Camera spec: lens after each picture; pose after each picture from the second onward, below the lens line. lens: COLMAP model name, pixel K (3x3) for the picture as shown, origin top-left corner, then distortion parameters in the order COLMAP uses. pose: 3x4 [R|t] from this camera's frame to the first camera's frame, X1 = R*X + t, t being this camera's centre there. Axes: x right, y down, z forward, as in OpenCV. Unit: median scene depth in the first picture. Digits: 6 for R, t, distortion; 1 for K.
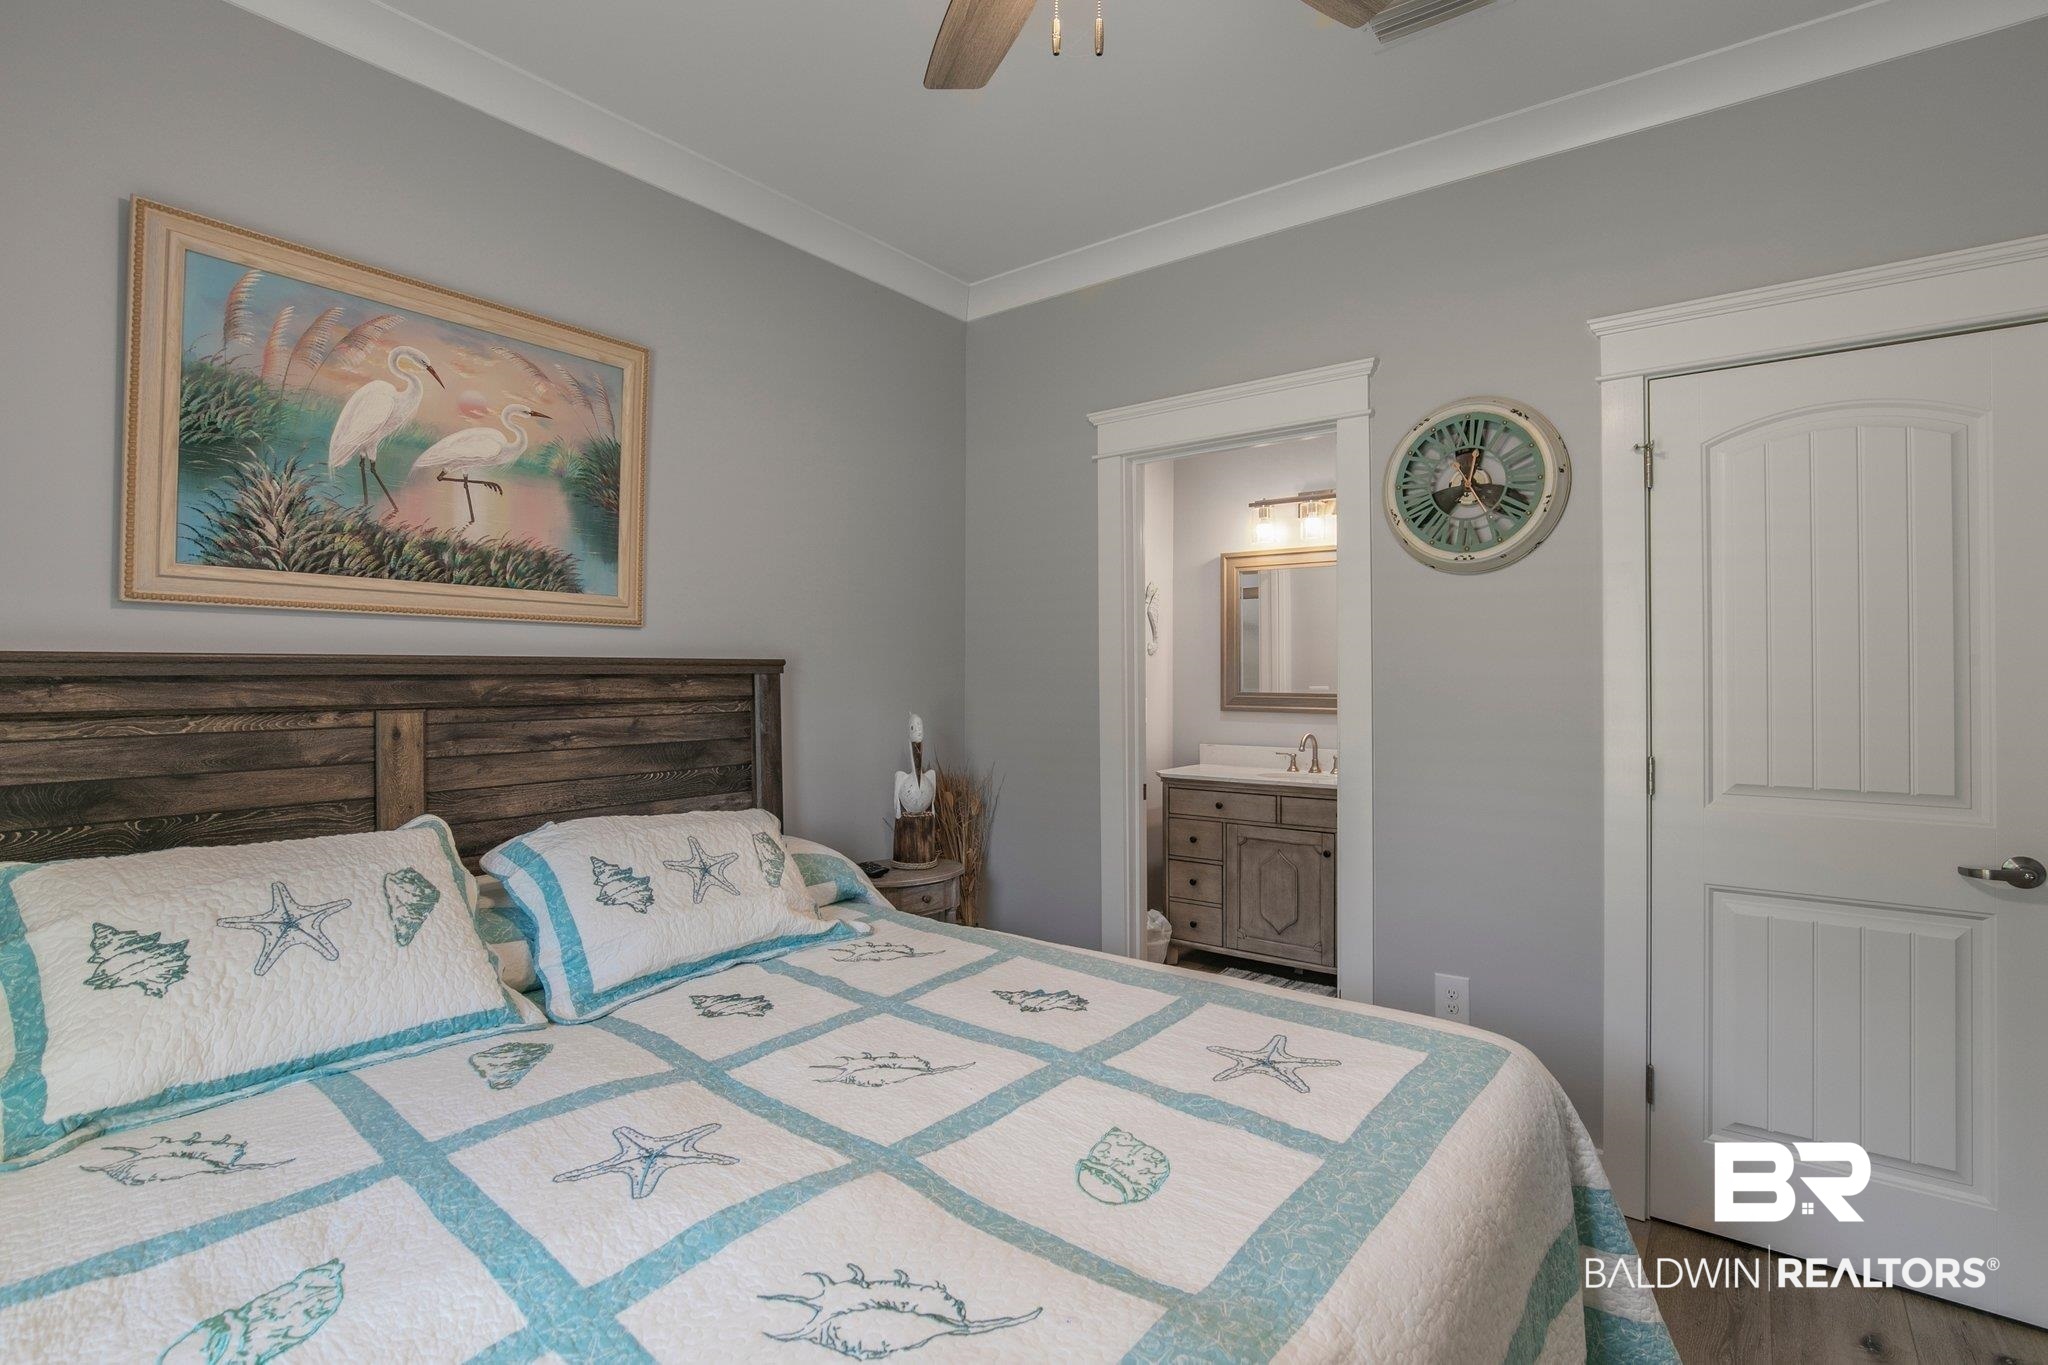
lens RADIAL K [[982.2, 0, 1027.5], [0, 982.2, 666.9], [0, 0, 1]] dist [-0.002126, 0.000257]
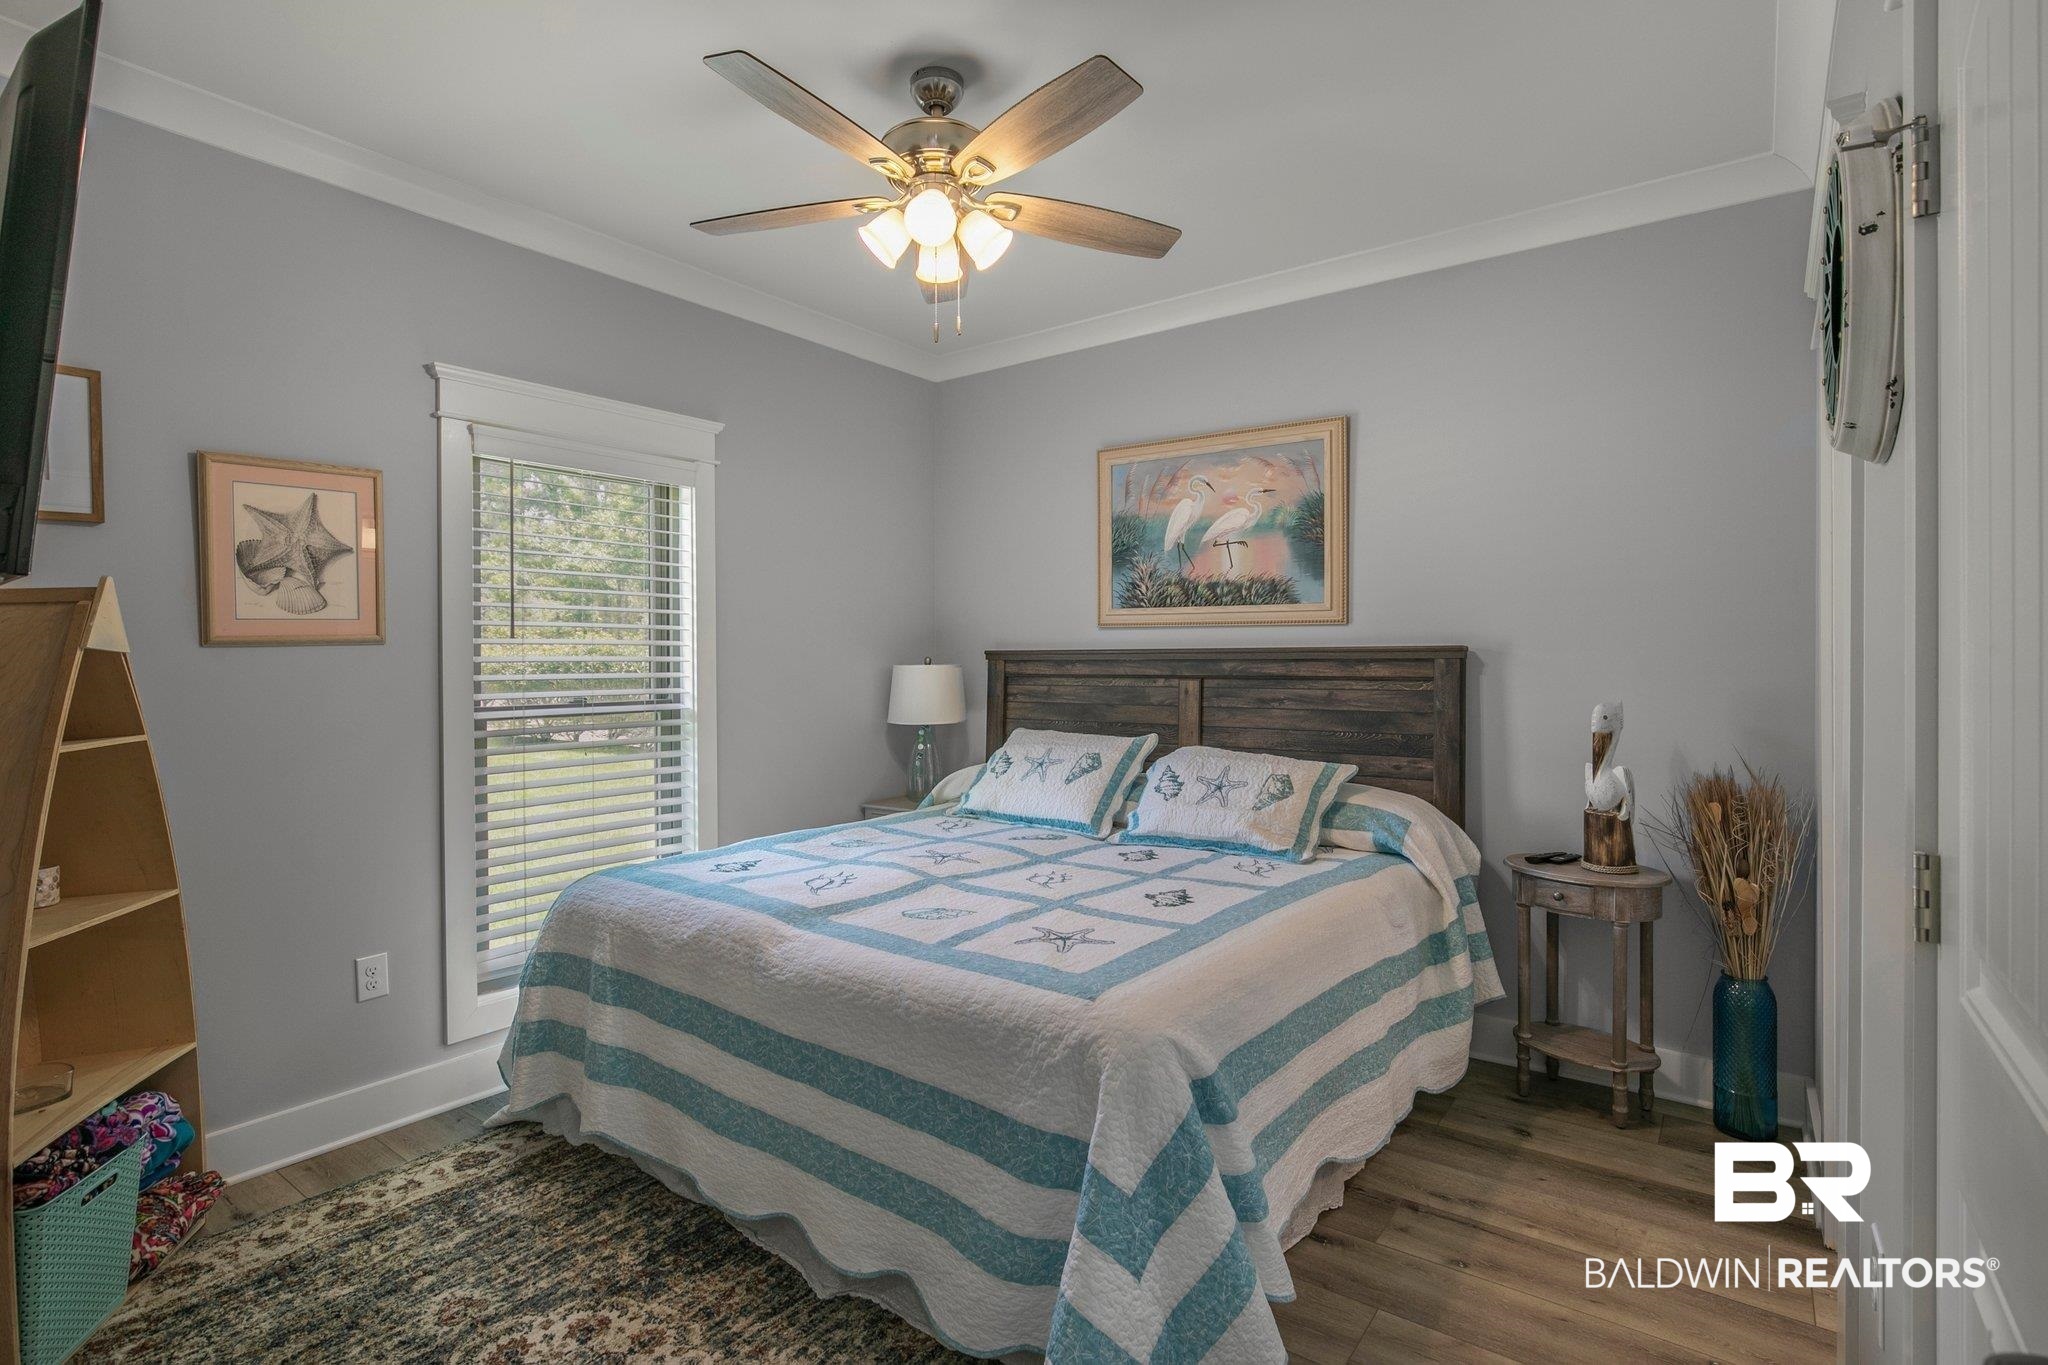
lens RADIAL K [[982.2, 0, 1027.5], [0, 982.2, 666.9], [0, 0, 1]] dist [-0.002126, 0.000257]
pose [[0.024363, 0.009891, -0.999654, 1.115659], [0.009745, 0.999901, 0.010131, 0.000727], [0.999656, -0.009989, 0.024264, 0.625605]]
